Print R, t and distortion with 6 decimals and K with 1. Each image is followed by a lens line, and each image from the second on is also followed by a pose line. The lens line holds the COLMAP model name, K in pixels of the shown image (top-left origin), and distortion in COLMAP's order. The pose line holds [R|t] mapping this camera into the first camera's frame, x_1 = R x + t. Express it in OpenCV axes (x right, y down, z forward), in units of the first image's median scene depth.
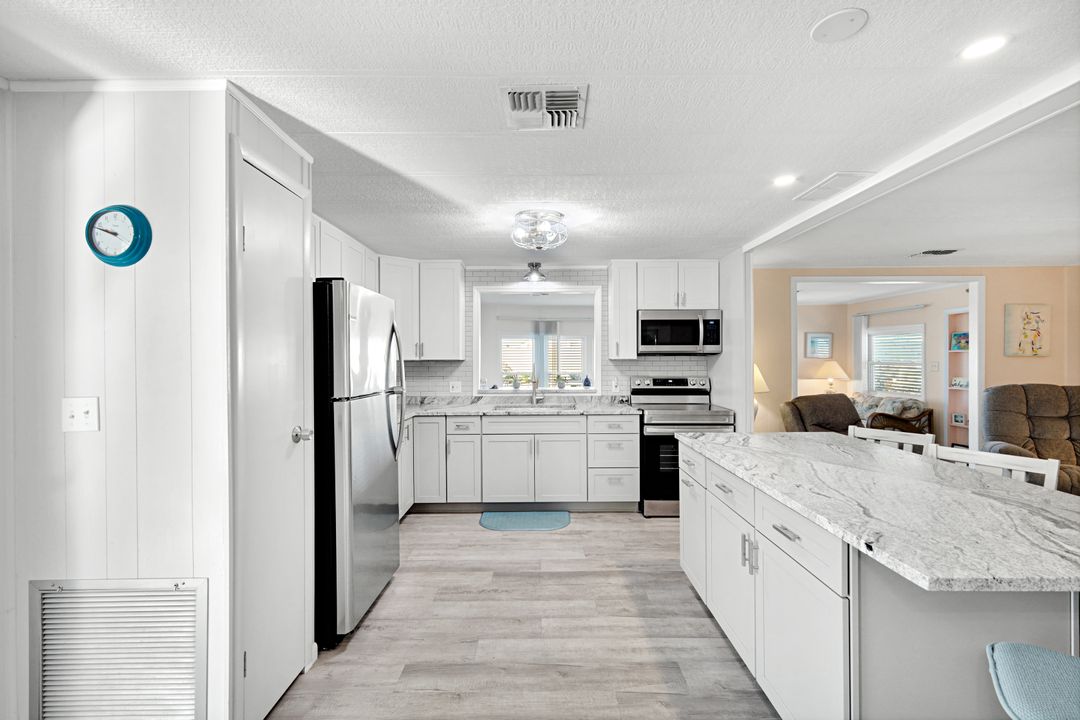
lens RADIAL K [[475.7, 0, 539.9], [0, 475.7, 354.0], [0, 0, 1]] dist [0.000876, -0.000995]
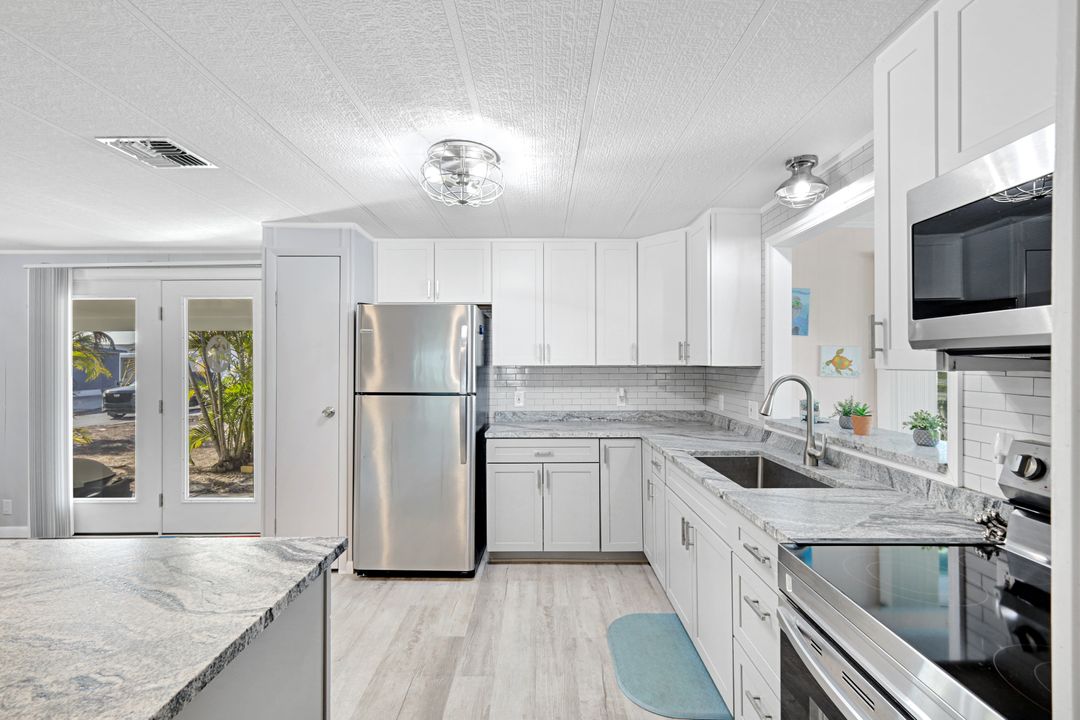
lens RADIAL K [[475.7, 0, 533.4], [0, 475.7, 360.5], [0, 0, 1]] dist [0.000876, -0.000995]
pose [[-0.008381, 0.000163, -0.999965, 0.454913], [0.007202, 0.999974, 0.000103, 0.003363], [0.999939, -0.007201, -0.008382, 0.747169]]
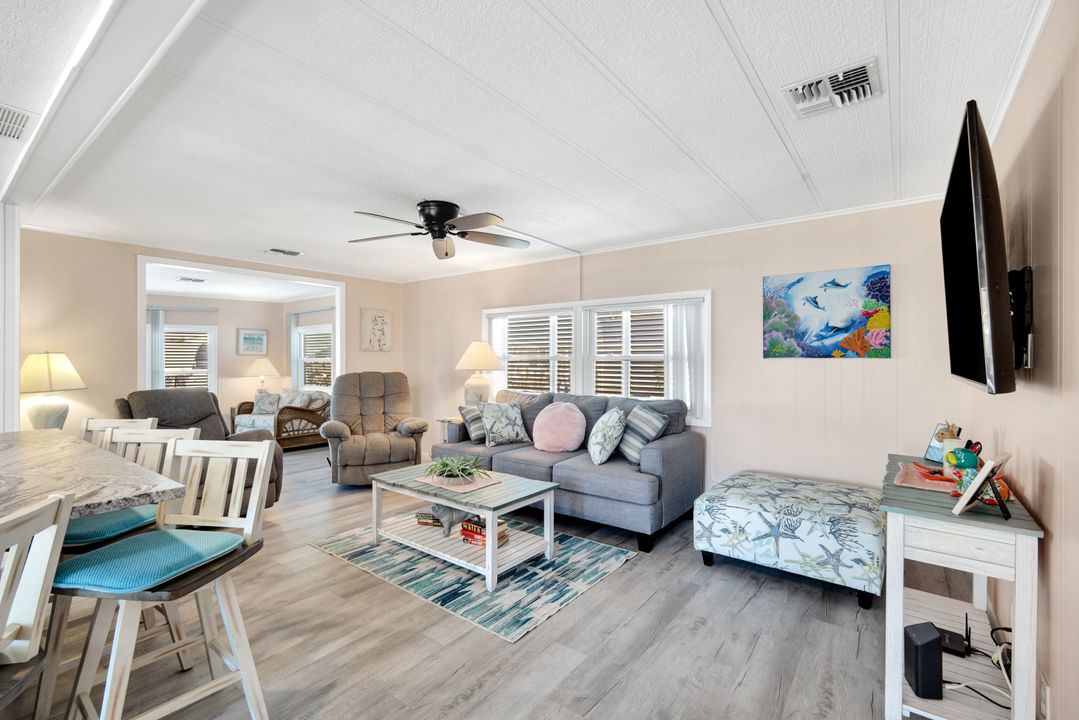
lens RADIAL K [[475.3, 0, 537.9], [0, 475.3, 357.3], [0, 0, 1]] dist [0.000876, -0.000995]
pose [[0.606977, 0.005358, 0.794701, 0.287210], [-0.002077, 0.999985, -0.005155, 0.027379], [-0.794717, 0.001478, 0.606979, -0.104272]]
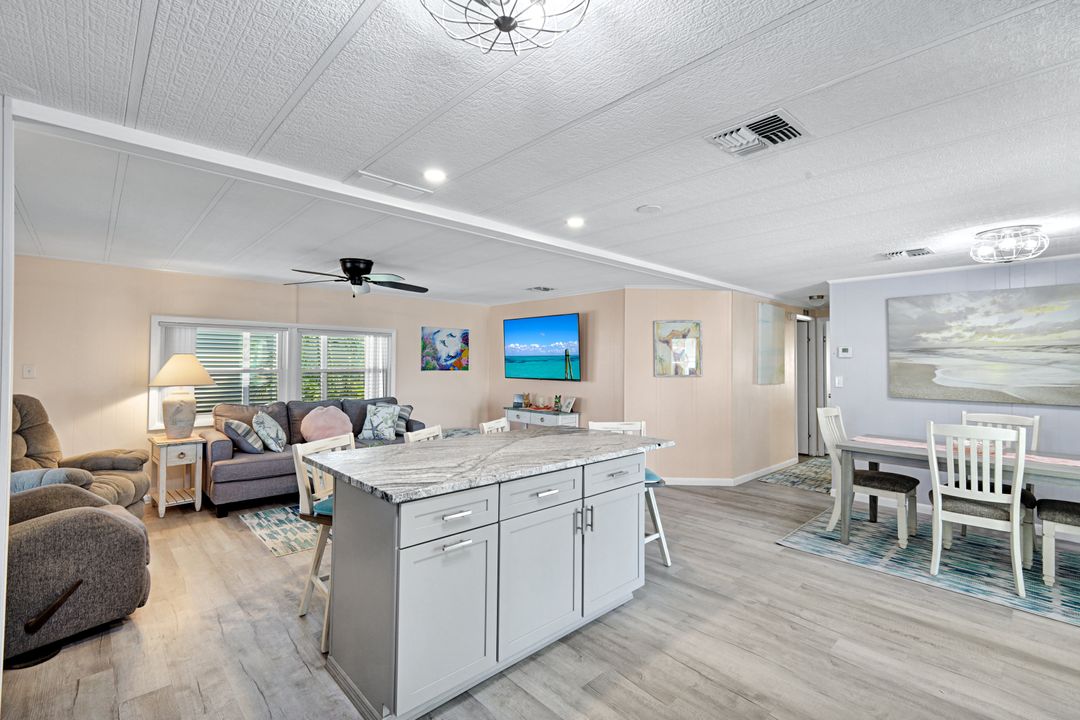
lens RADIAL K [[475.7, 0, 541.8], [0, 475.7, 352.9], [0, 0, 1]] dist [0.000876, -0.000995]
pose [[-0.685845, 0.013913, 0.727615, -0.165099], [-0.006150, 0.999671, -0.024913, 0.003632], [-0.727722, -0.021561, -0.685534, 0.802108]]
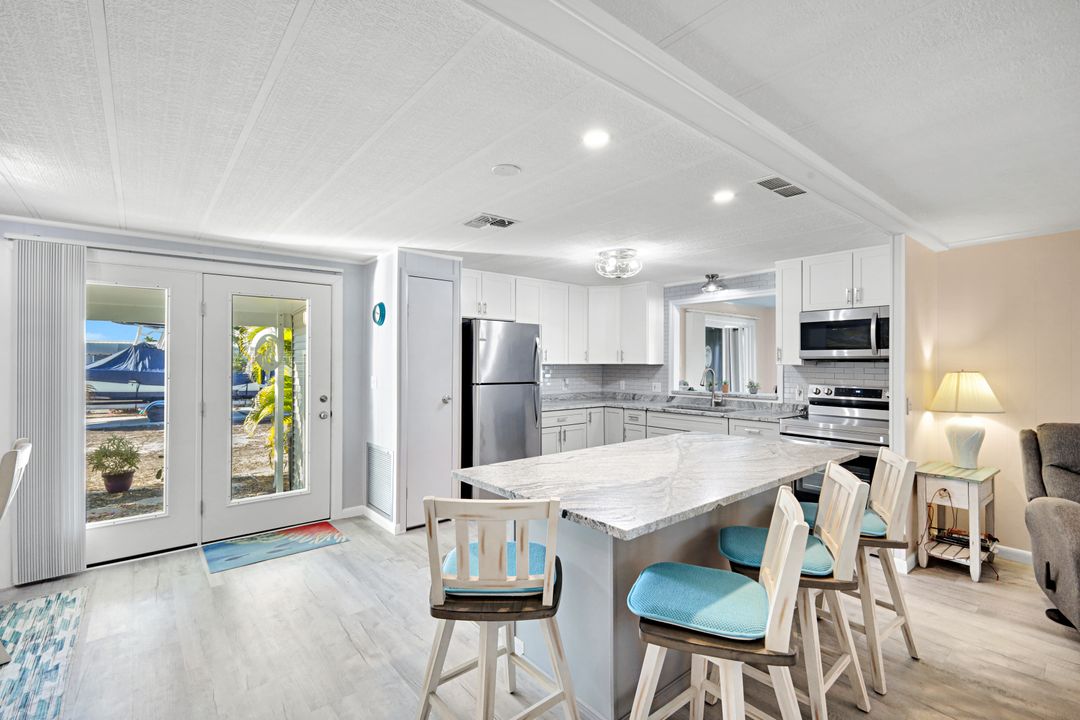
lens RADIAL K [[475.7, 0, 530.3], [0, 475.7, 360.9], [0, 0, 1]] dist [0.000876, -0.000995]
pose [[0.624271, 0.004063, -0.781198, 0.574693], [-0.000597, 0.999989, 0.004724, -0.001789], [0.781208, -0.002482, 0.624266, 0.009465]]
